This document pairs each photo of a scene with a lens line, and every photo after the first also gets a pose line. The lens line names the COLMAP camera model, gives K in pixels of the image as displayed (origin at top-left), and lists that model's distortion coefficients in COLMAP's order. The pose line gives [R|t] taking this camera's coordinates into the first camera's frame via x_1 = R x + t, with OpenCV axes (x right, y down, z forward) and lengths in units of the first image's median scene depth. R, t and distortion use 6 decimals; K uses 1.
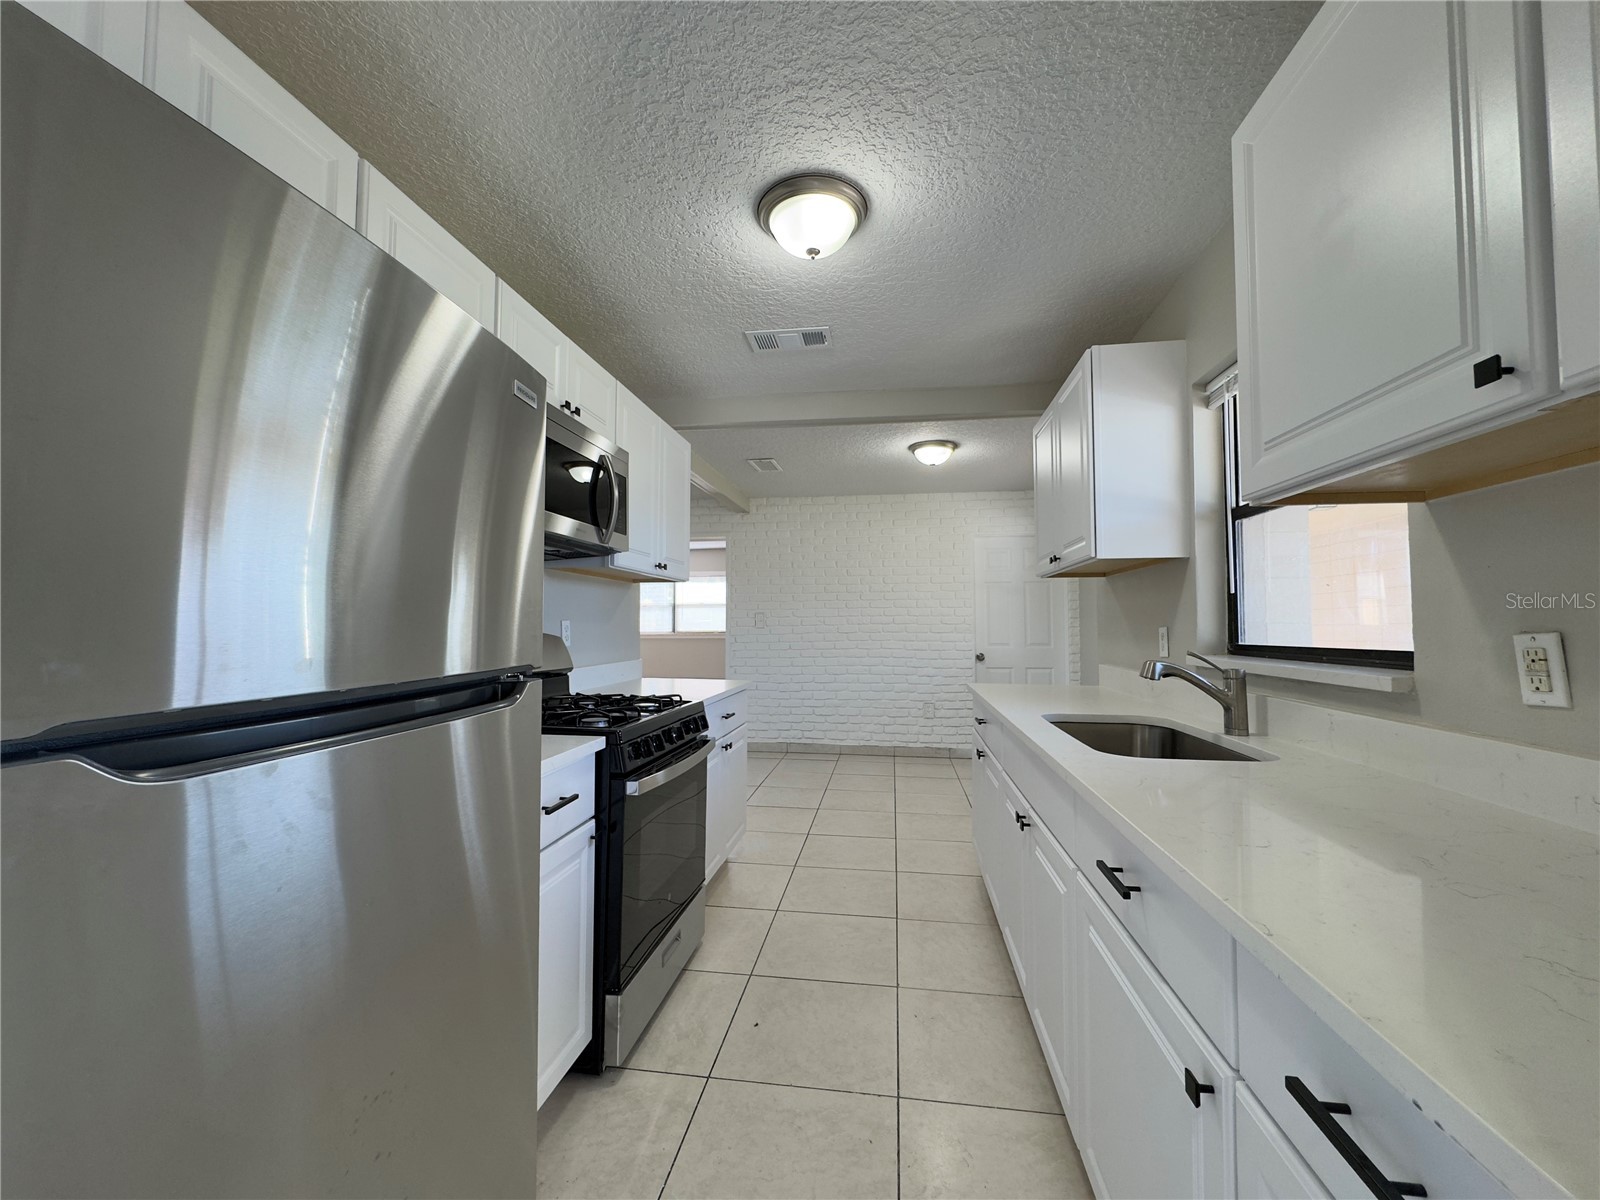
lens RADIAL K [[635.1, 0, 799.9], [0, 635.1, 598.9], [0, 0, 1]] dist [-0.000105, 0.000179]
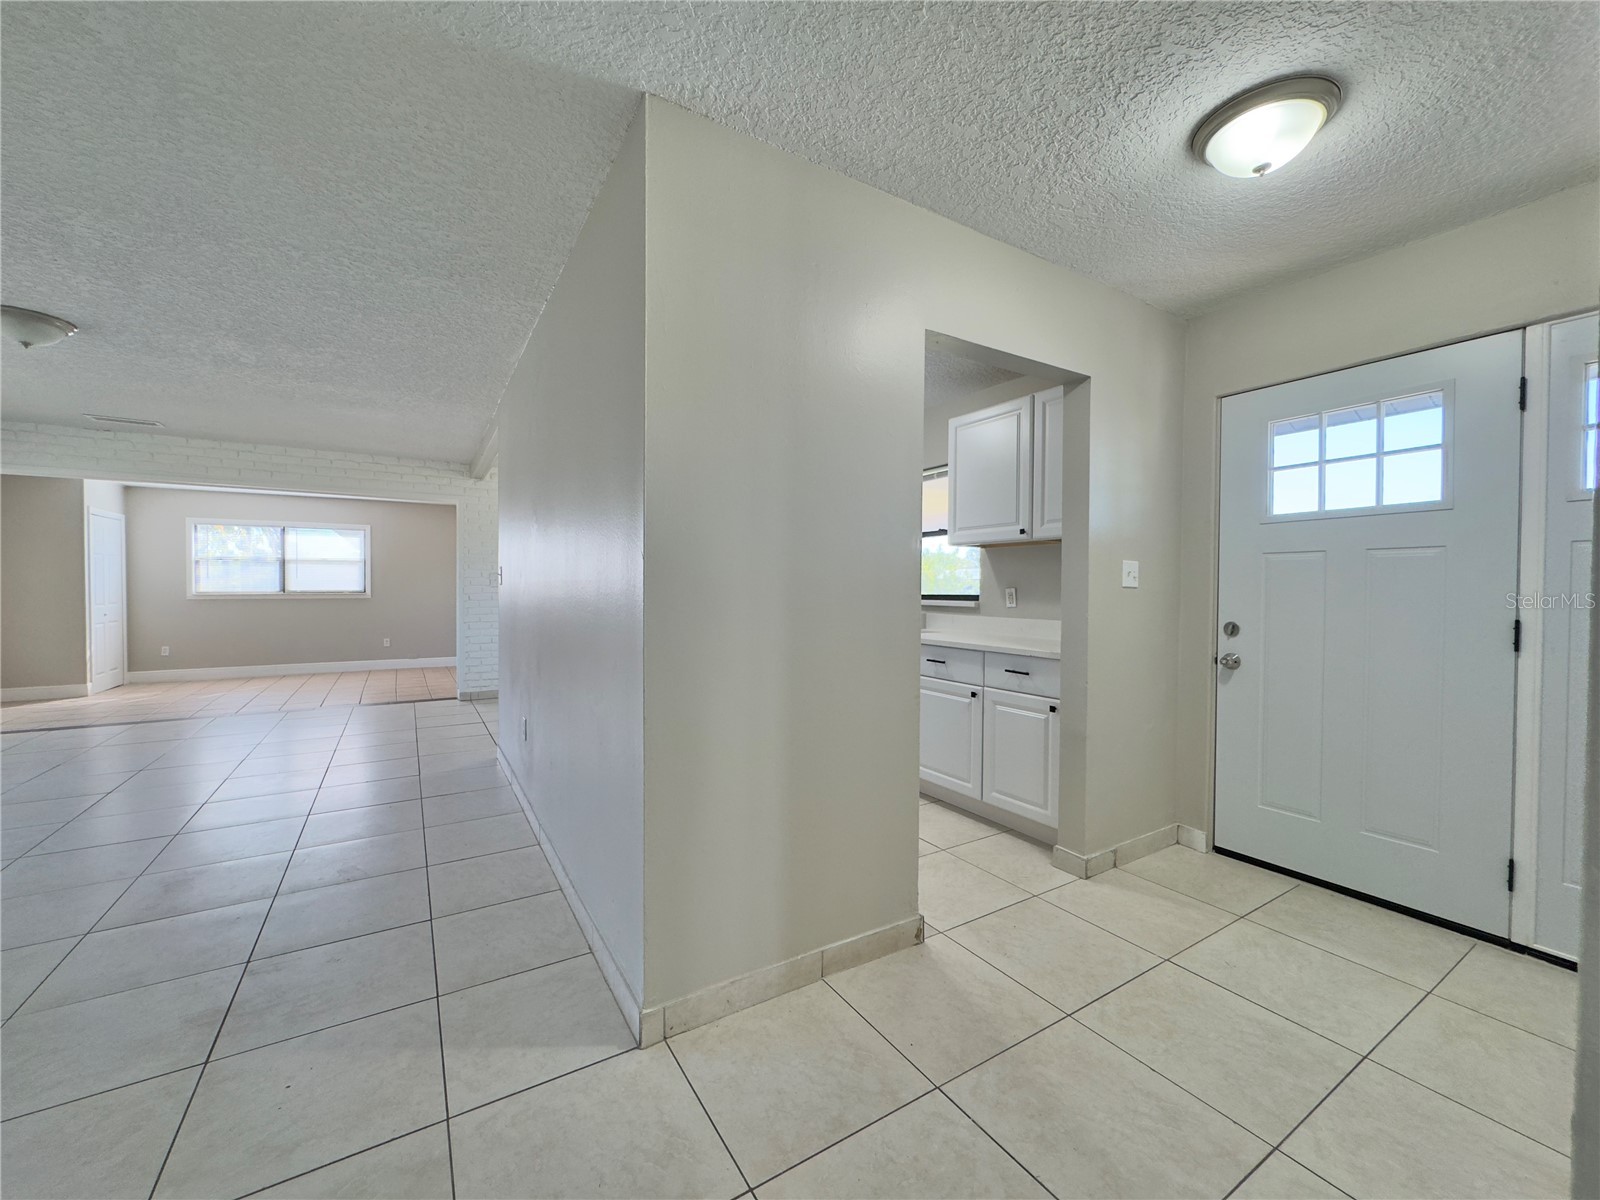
lens RADIAL K [[637.2, 0, 800.0], [0, 637.2, 600.0], [0, 0, 1]] dist [-0.001169, -0.000002]
pose [[0.761334, -0.007796, 0.648313, -0.384981], [-0.033048, 0.998161, 0.050812, -0.004989], [-0.647517, -0.060110, 0.759676, -0.184741]]
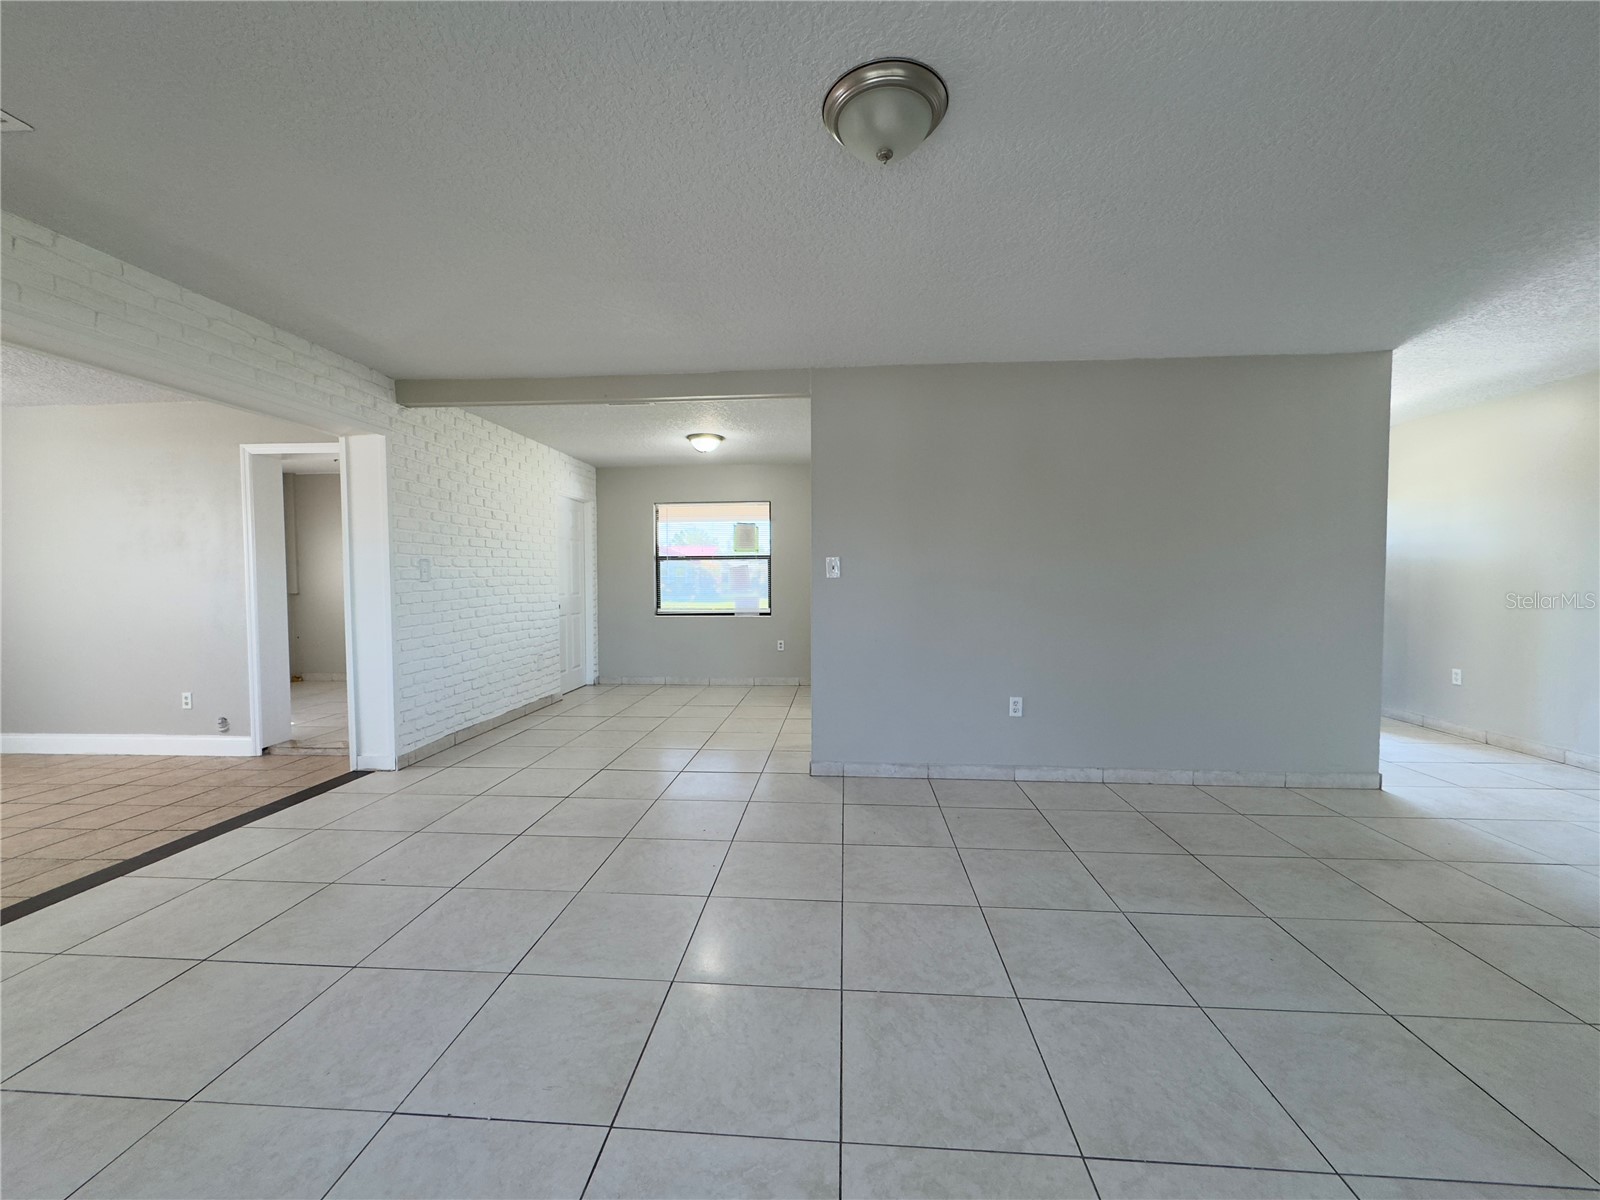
lens RADIAL K [[637.2, 0, 800.0], [0, 637.2, 600.0], [0, 0, 1]] dist [-0.001169, -0.000002]
pose [[-0.077929, -0.036336, 0.996297, -0.810973], [-0.038004, 0.998718, 0.033452, 0.027987], [-0.996234, -0.035256, -0.079210, 0.663251]]
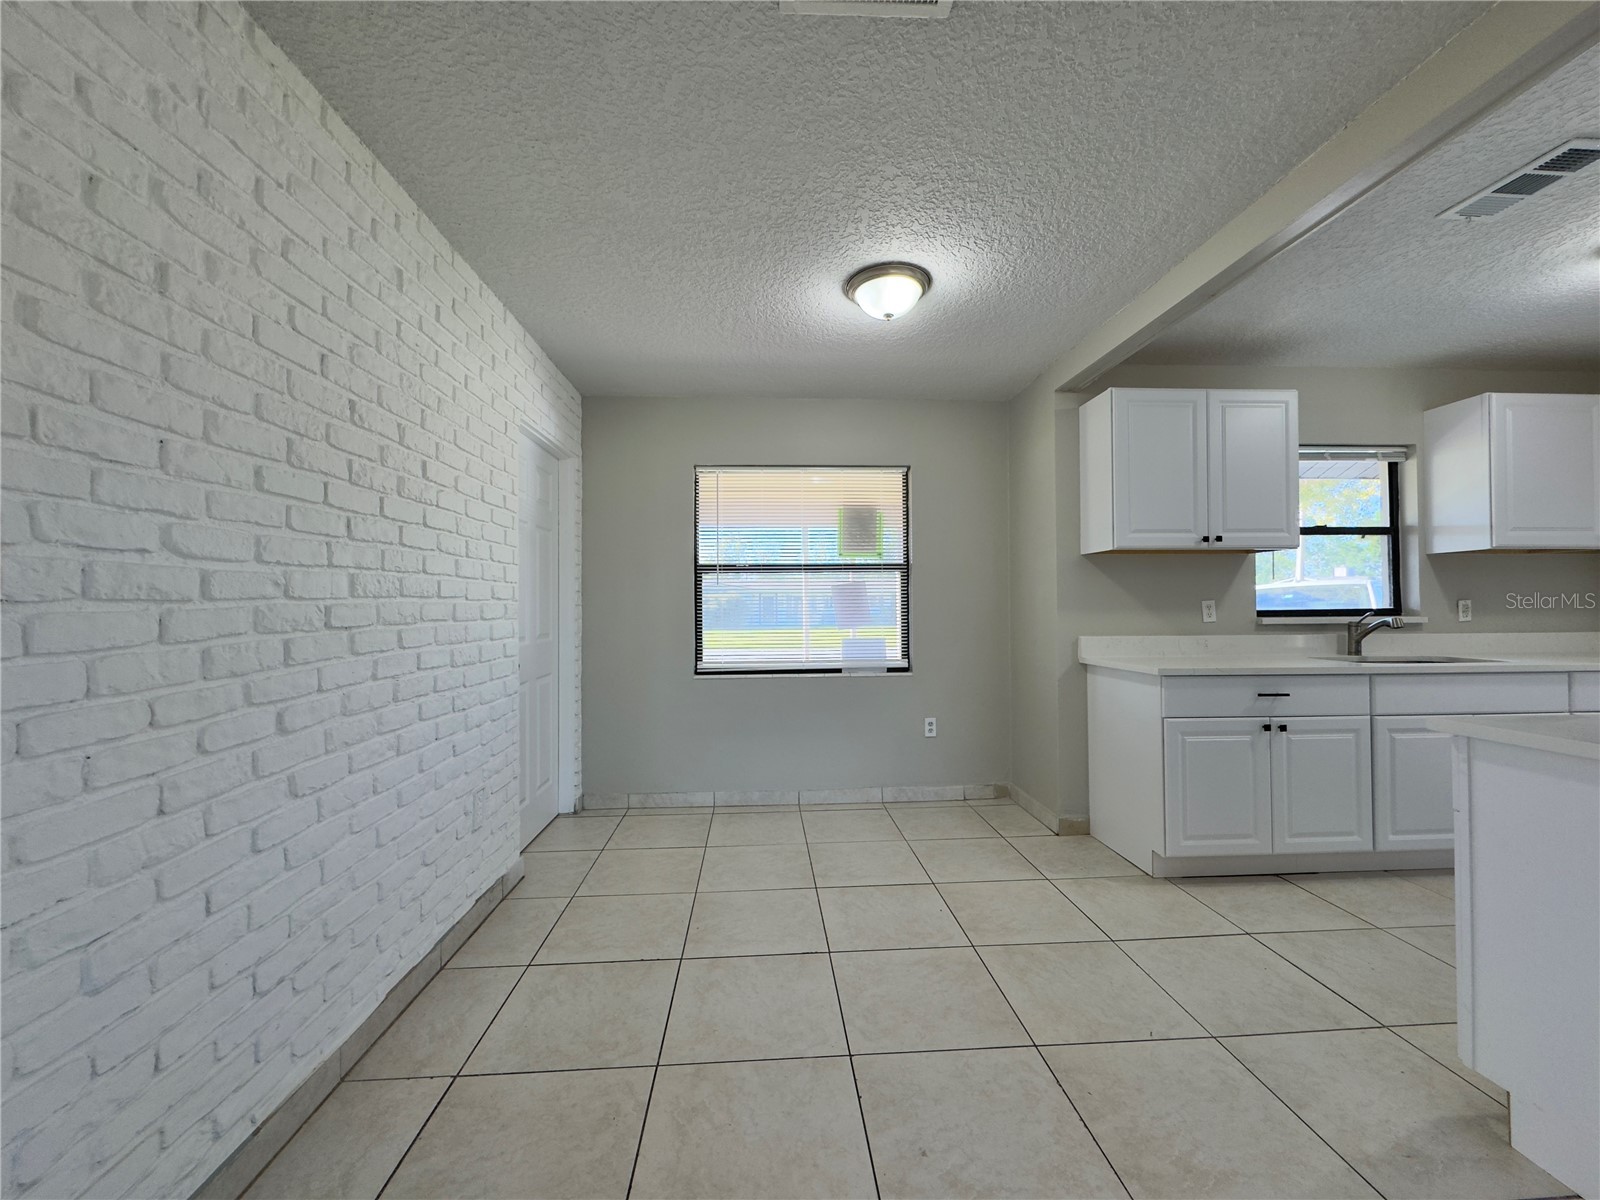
lens RADIAL K [[635.1, 0, 799.9], [0, 635.1, 598.9], [0, 0, 1]] dist [-0.000105, 0.000179]
pose [[-0.211589, 0.011370, 0.977293, -0.240246], [-0.035032, 0.999202, -0.019210, 0.039731], [-0.976731, -0.038301, -0.211022, 0.873199]]
